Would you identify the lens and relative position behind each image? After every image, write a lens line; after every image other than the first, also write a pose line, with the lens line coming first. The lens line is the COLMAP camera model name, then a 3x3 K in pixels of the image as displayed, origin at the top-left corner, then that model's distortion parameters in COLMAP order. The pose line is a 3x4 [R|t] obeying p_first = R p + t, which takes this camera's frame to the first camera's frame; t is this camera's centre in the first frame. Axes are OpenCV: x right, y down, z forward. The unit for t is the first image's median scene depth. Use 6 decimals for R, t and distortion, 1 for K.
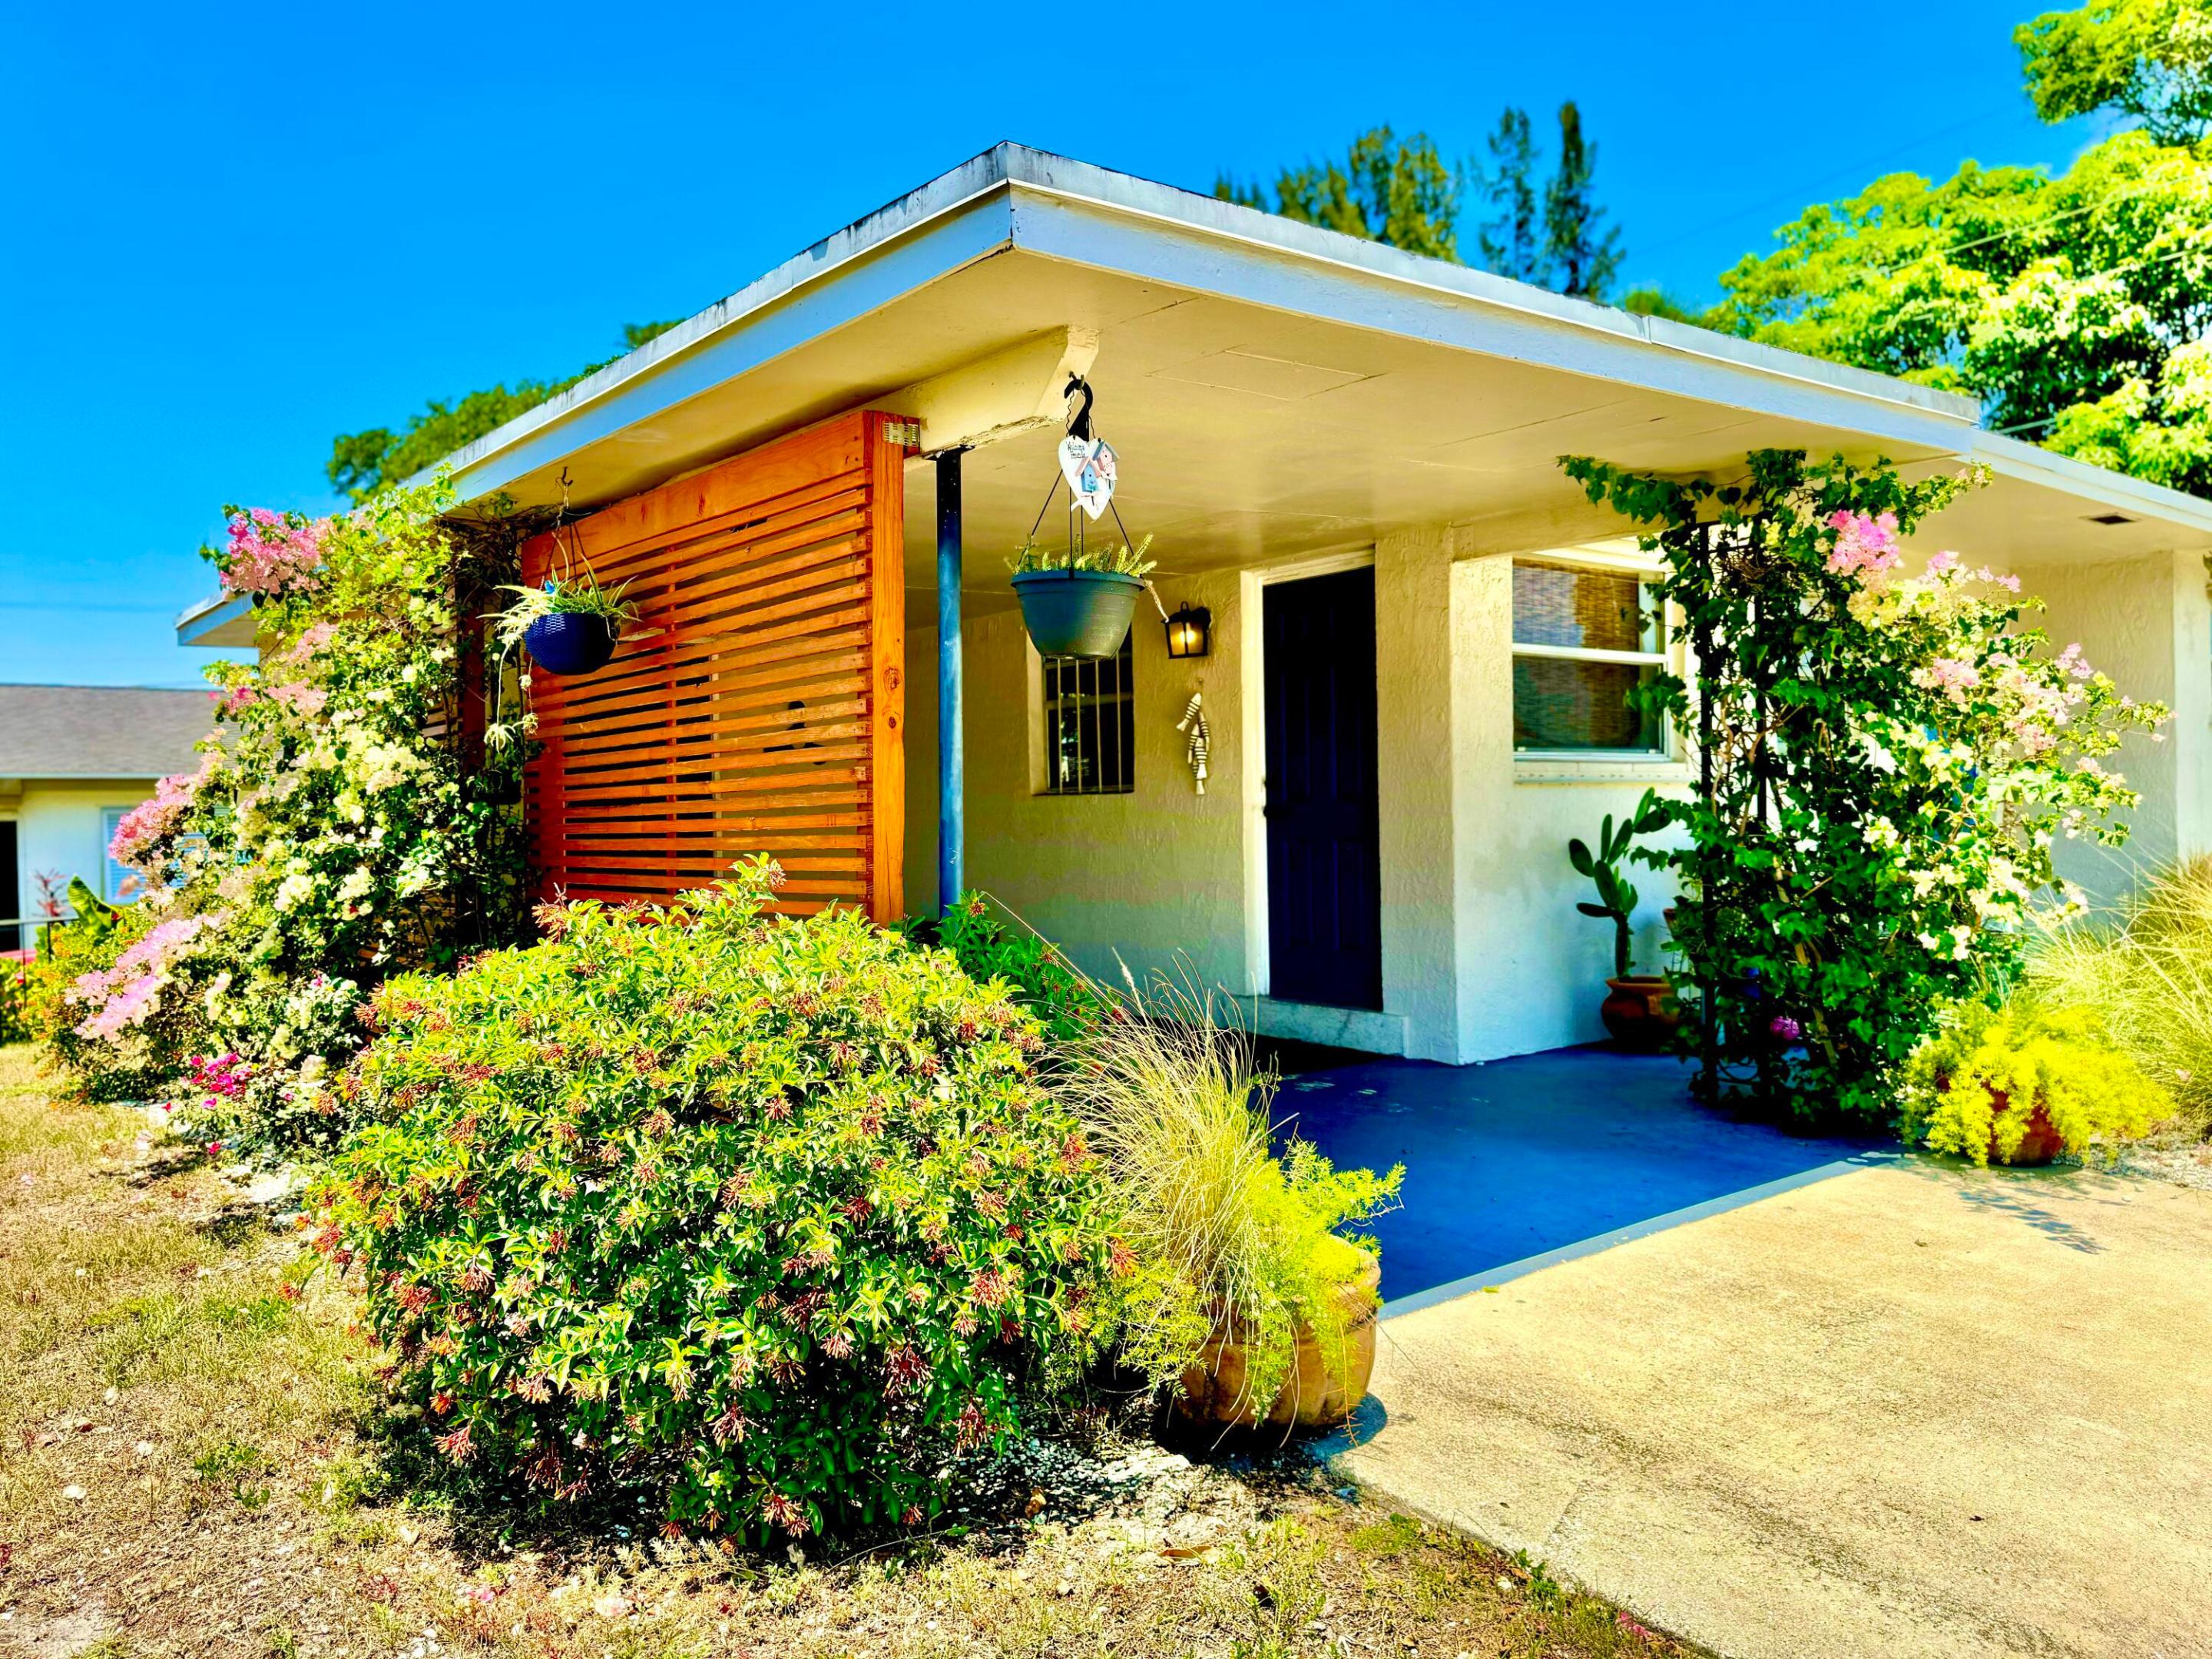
lens RADIAL K [[1575.7, 0, 1106.6], [0, 1575.7, 831.3], [0, 0, 1]] dist [0.021129, -0.012883]
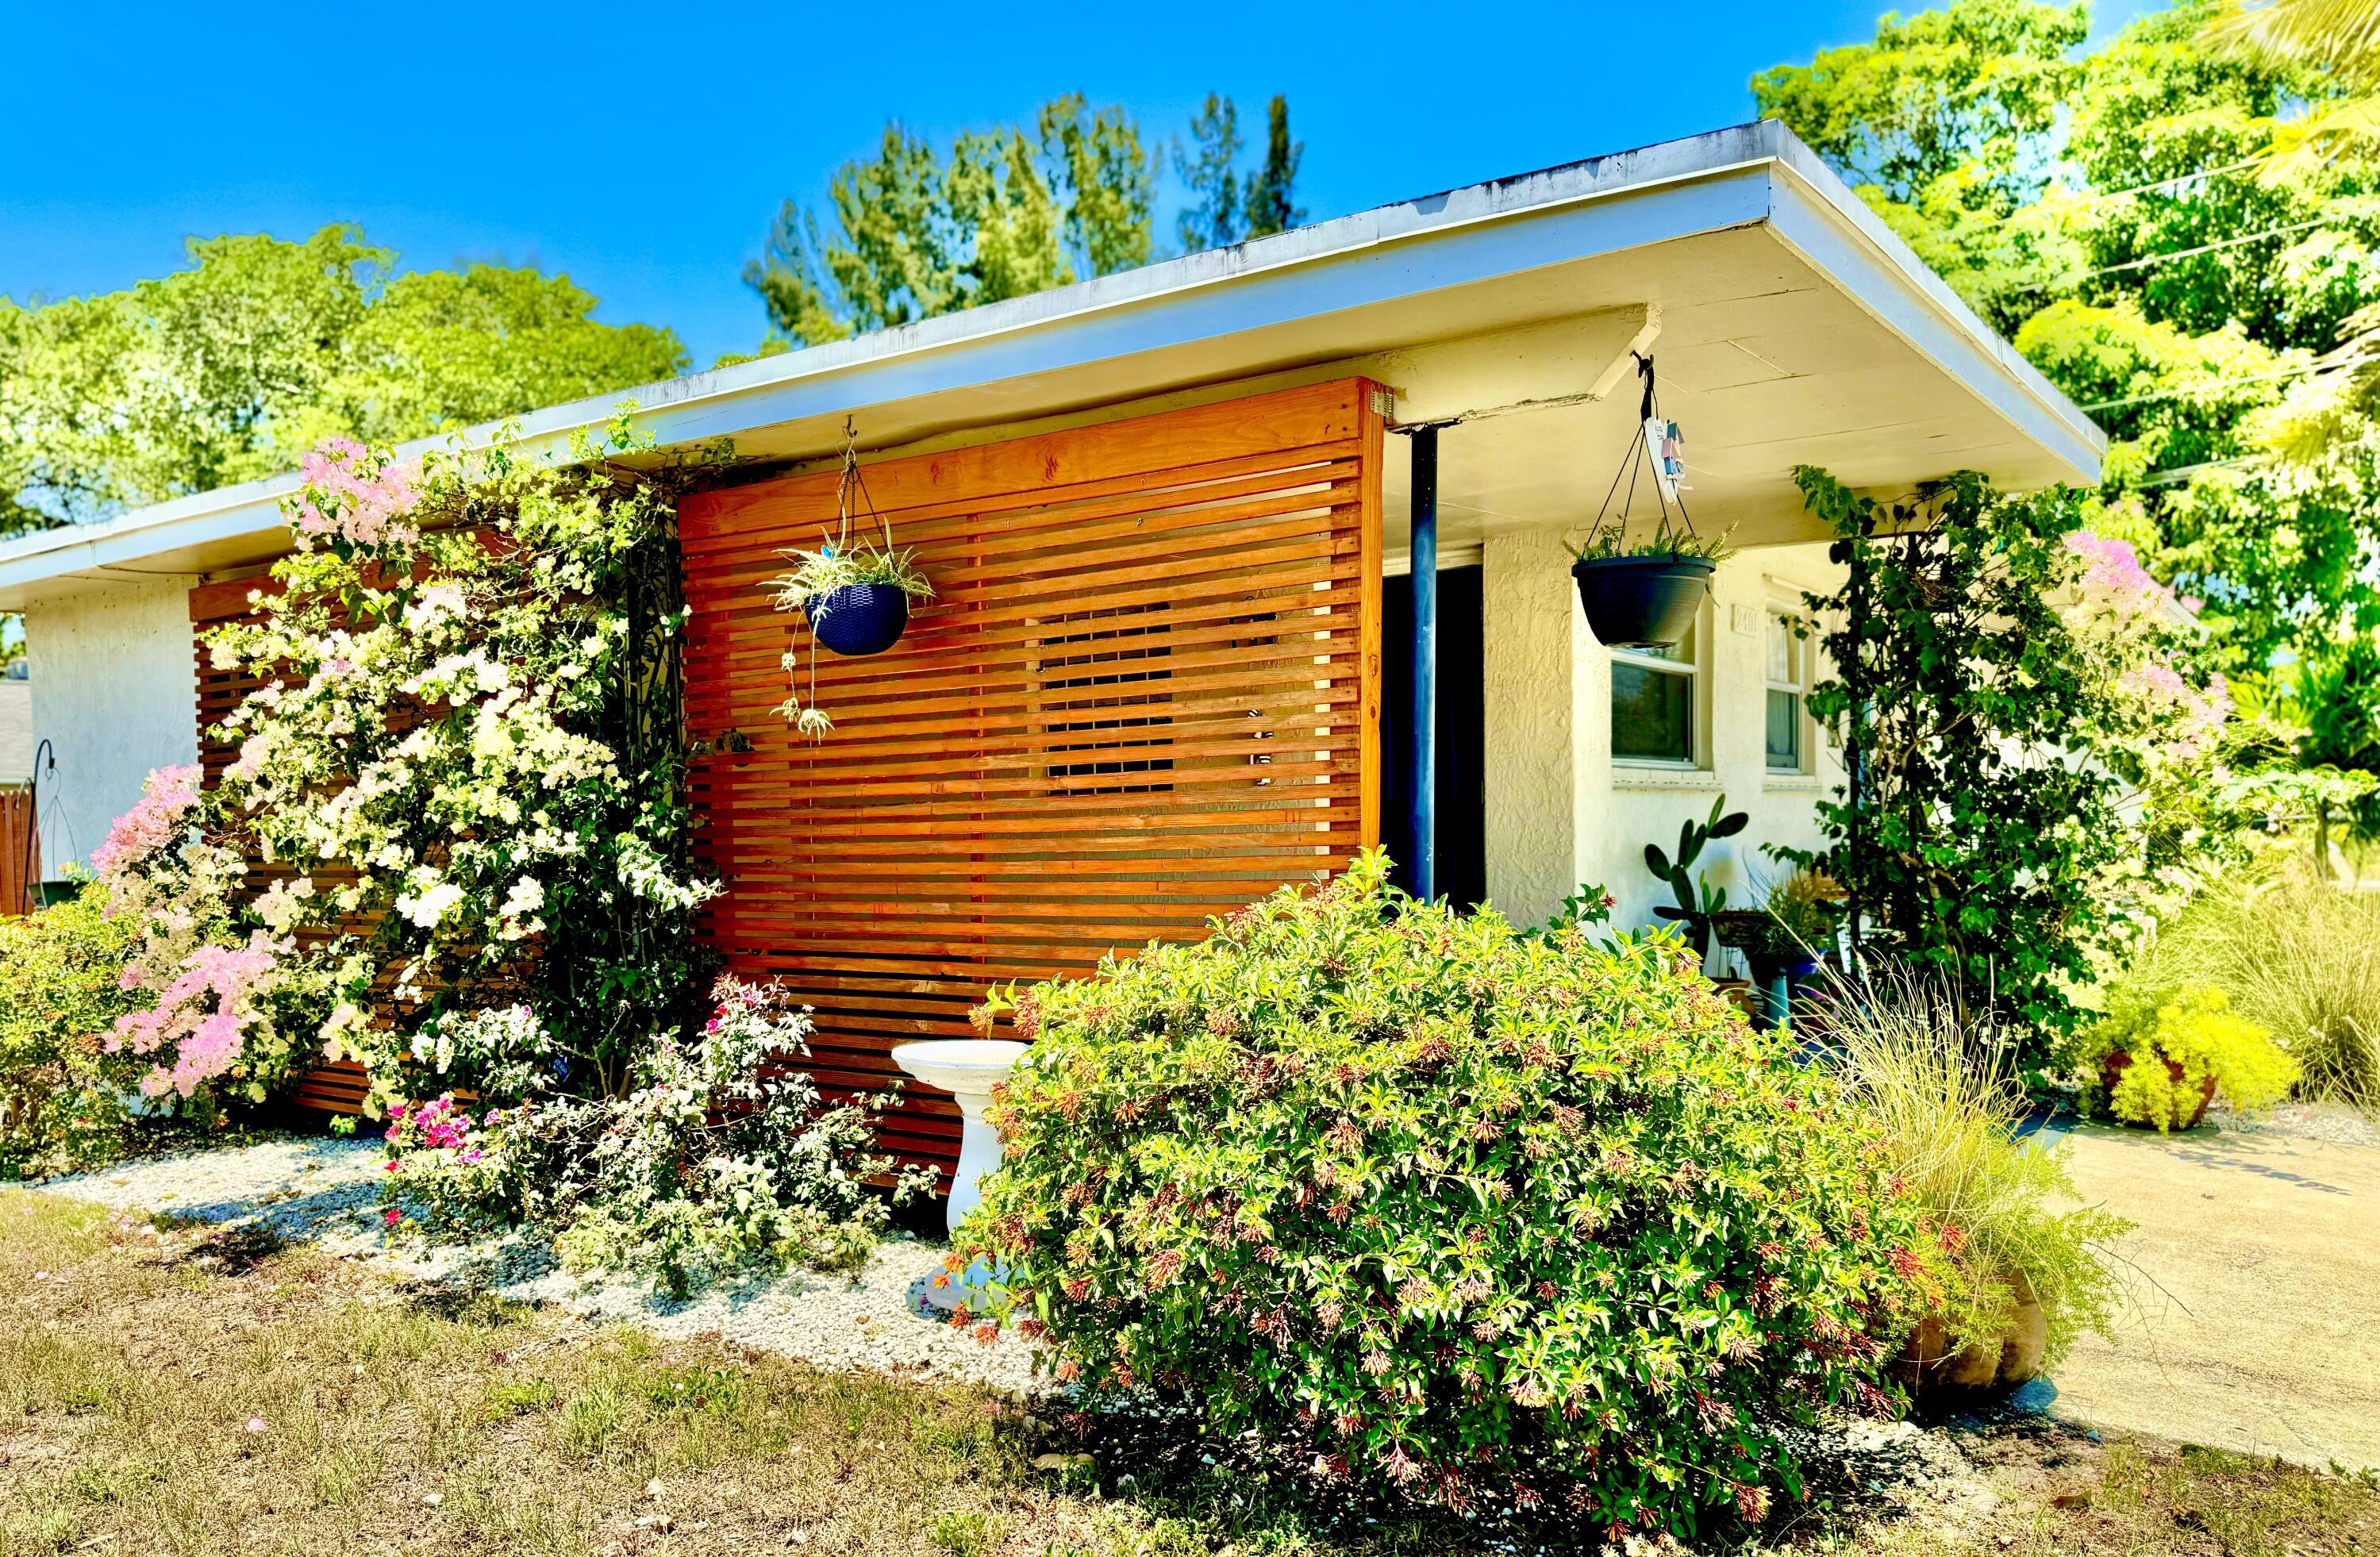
lens RADIAL K [[1698.5, 0, 1176.6], [0, 1698.5, 897.1], [0, 0, 1]] dist [0.007534, -0.011069]
pose [[0.965157, -0.011475, 0.261420, -0.422912], [0.004637, 0.999631, 0.026759, 0.012198], [-0.261630, -0.024614, 0.964854, 0.036816]]
